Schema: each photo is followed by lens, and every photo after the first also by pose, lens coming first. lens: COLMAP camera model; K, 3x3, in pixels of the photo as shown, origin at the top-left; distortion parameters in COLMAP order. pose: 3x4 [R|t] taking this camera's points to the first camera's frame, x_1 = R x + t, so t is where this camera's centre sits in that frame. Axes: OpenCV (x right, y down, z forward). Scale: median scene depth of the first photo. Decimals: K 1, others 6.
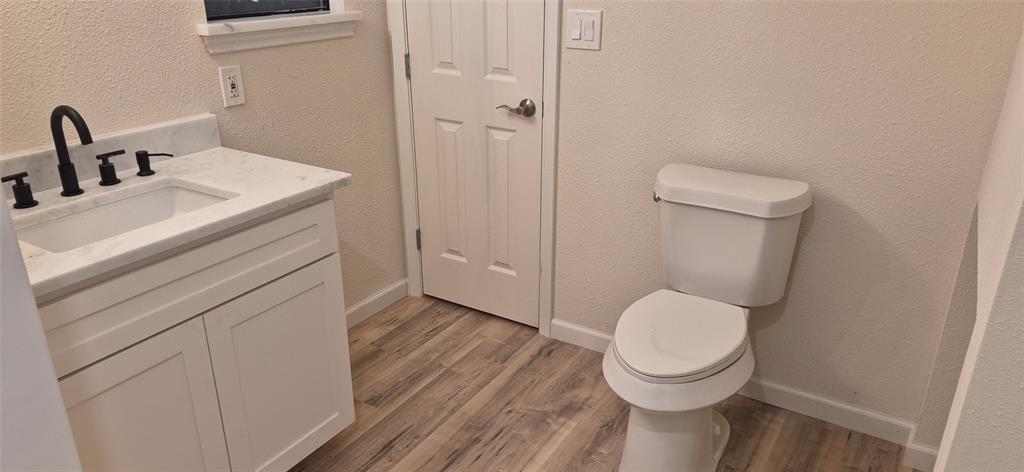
lens RADIAL K [[709.4, 0, 517.1], [0, 709.4, 240.7], [0, 0, 1]] dist [0.075375, -0.042712]
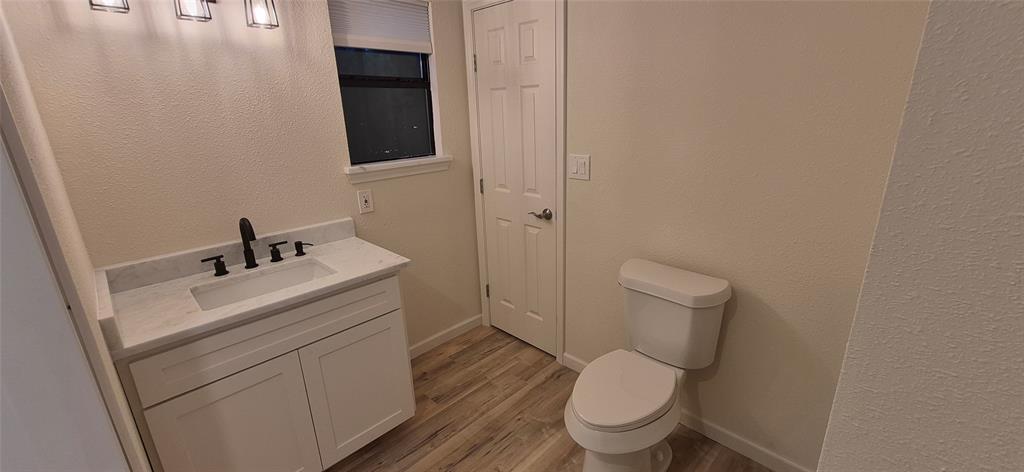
lens RADIAL K [[407.8, 0, 519.0], [0, 407.8, 230.8], [0, 0, 1]] dist [0.006664, -0.000761]
pose [[0.975097, 0.034749, -0.219041, 0.172973], [-0.055688, 0.994369, -0.090158, -0.078469], [0.214674, 0.100111, 0.971541, 0.146033]]
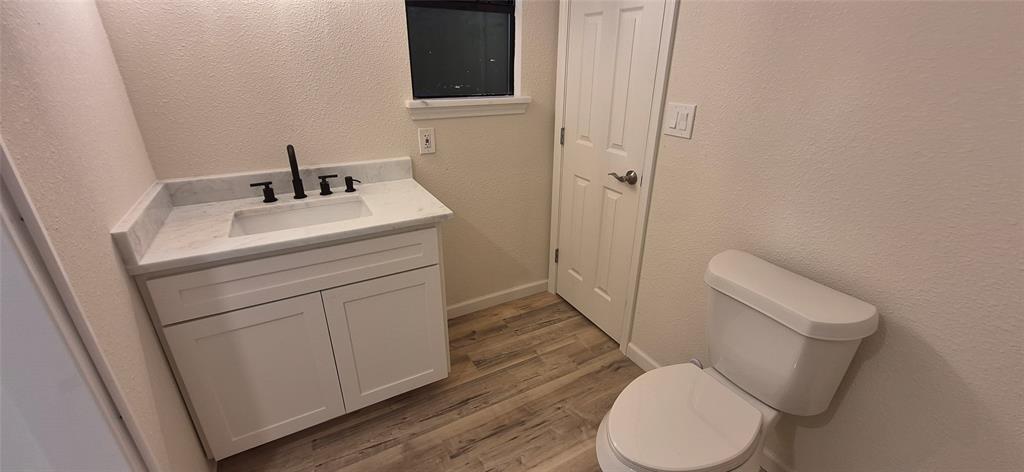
lens RADIAL K [[407.8, 0, 518.7], [0, 407.8, 231.1], [0, 0, 1]] dist [0.006664, -0.000761]
pose [[0.872491, 0.195715, -0.447722, 0.209461], [-0.192854, 0.979822, 0.052493, -0.108348], [0.448962, 0.040546, 0.892631, 0.311366]]
